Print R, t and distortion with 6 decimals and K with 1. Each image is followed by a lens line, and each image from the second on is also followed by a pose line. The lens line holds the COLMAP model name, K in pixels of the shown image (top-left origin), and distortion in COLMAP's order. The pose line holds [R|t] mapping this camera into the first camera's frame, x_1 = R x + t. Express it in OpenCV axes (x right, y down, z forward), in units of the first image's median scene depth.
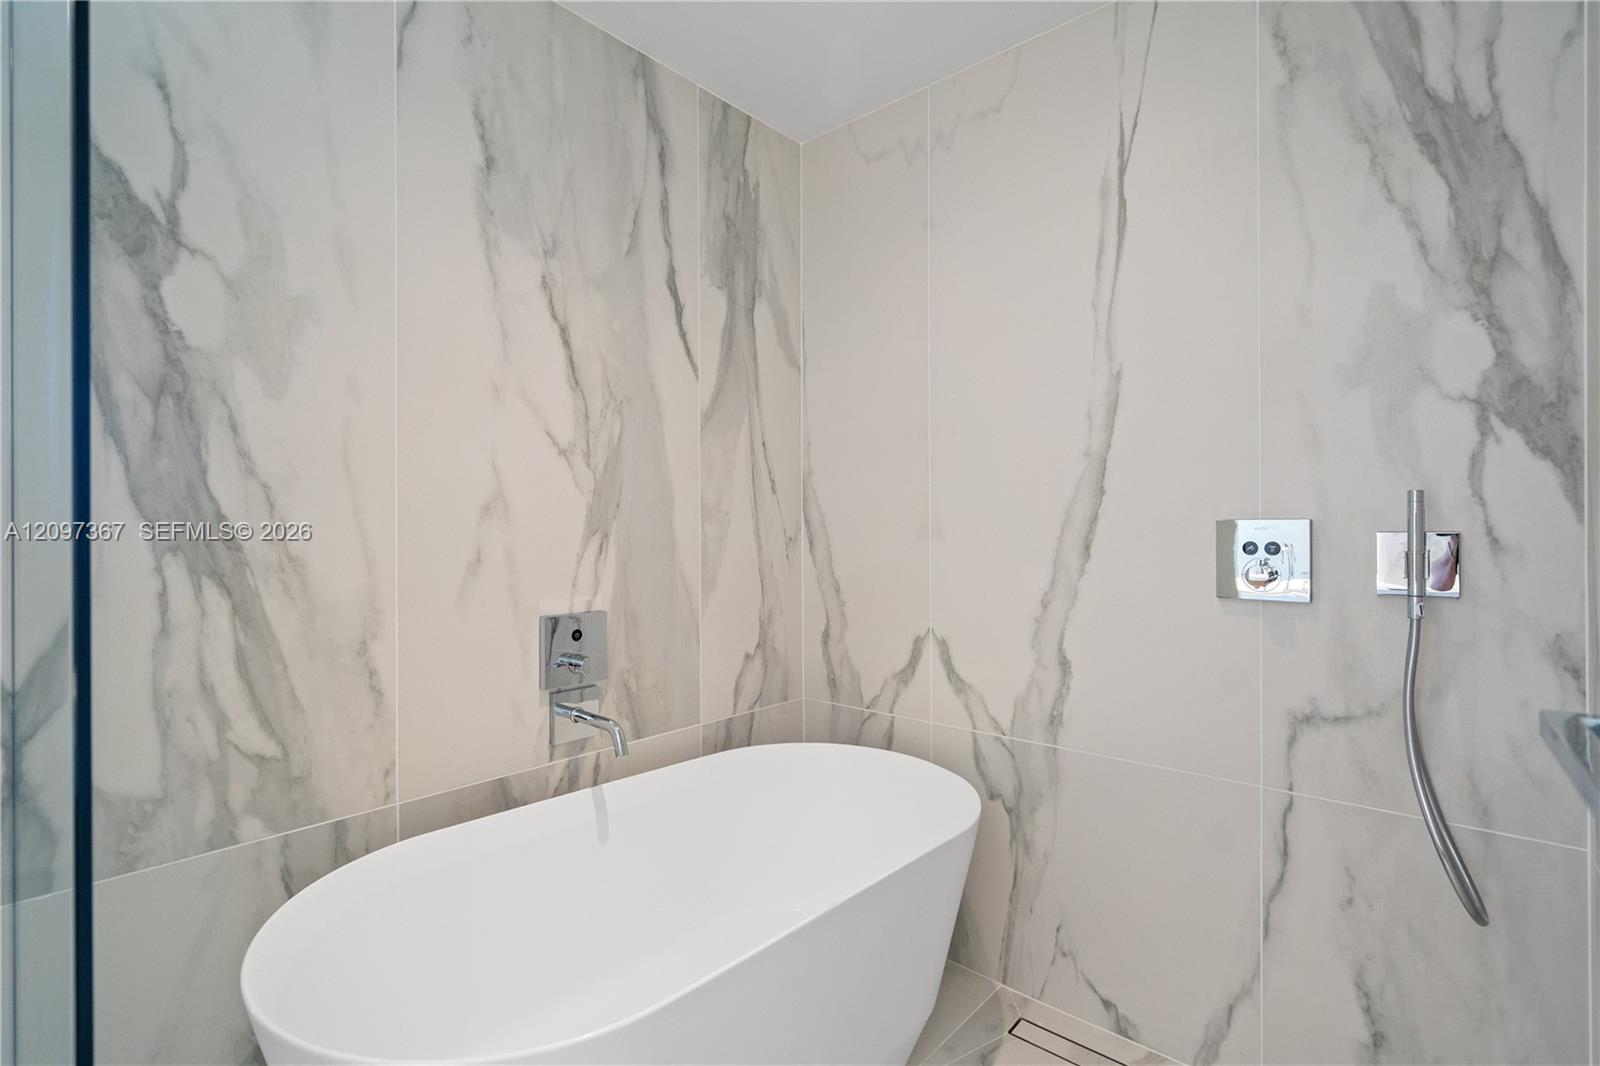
lens RADIAL K [[739.7, 0, 800.4], [0, 739.7, 536.0], [0, 0, 1]] dist [-0.004720, 0.002664]
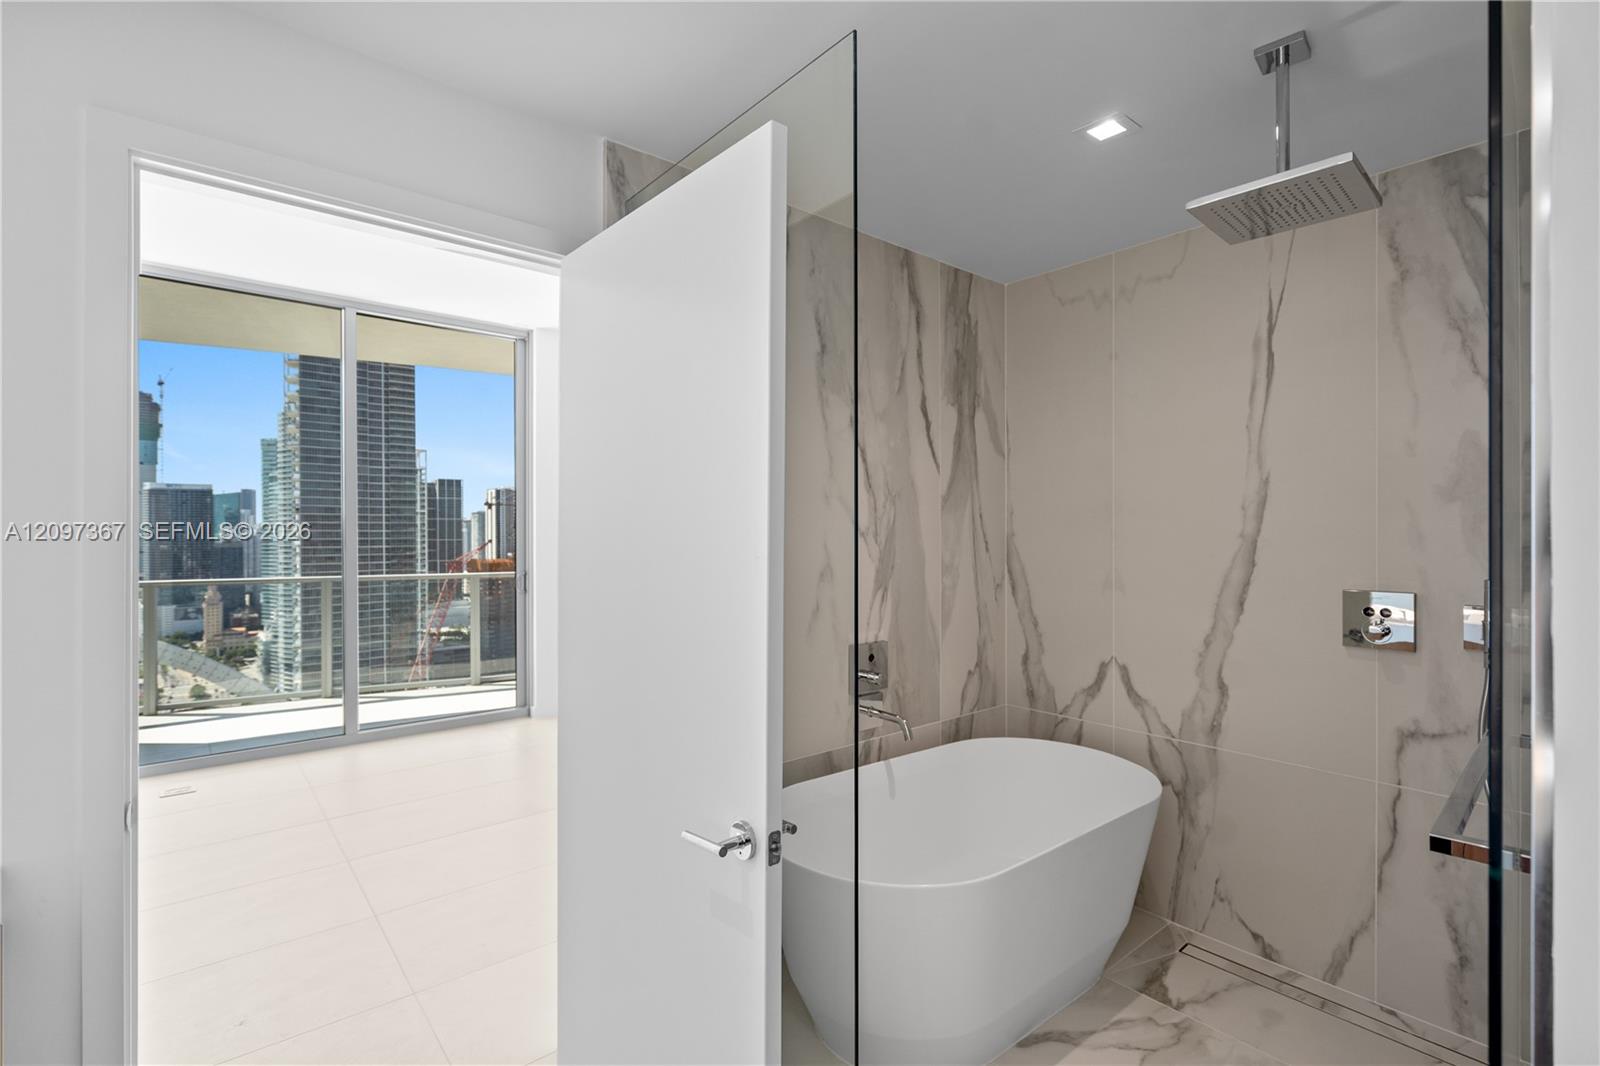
lens RADIAL K [[739.7, 0, 798.4], [0, 739.7, 537.0], [0, 0, 1]] dist [-0.004720, 0.002664]
pose [[0.989497, 0.003470, -0.144514, -0.236504], [-0.003016, 0.999990, 0.003361, -0.114538], [0.144524, -0.002890, 0.989497, -0.493307]]
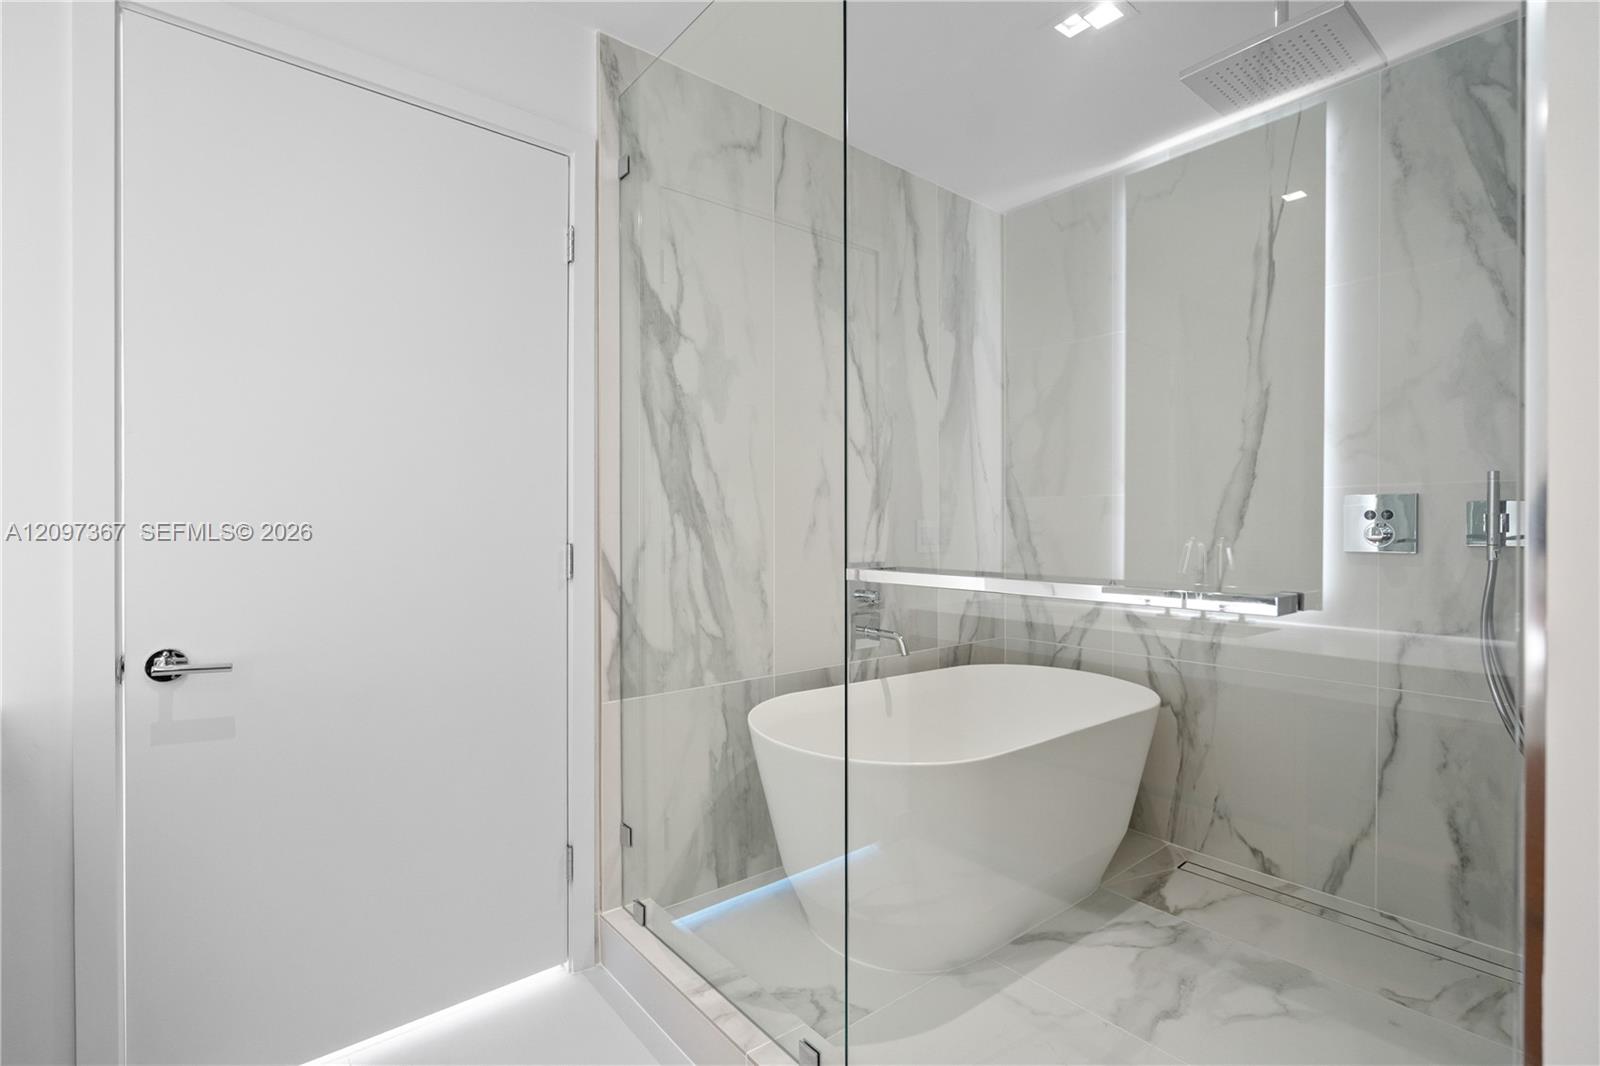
lens RADIAL K [[739.7, 0, 796.0], [0, 739.7, 541.0], [0, 0, 1]] dist [-0.004720, 0.002664]
pose [[0.988216, 0.004334, -0.153005, -0.221218], [-0.003252, 0.999968, 0.007318, 0.053490], [0.153032, -0.006734, 0.988198, -0.485486]]
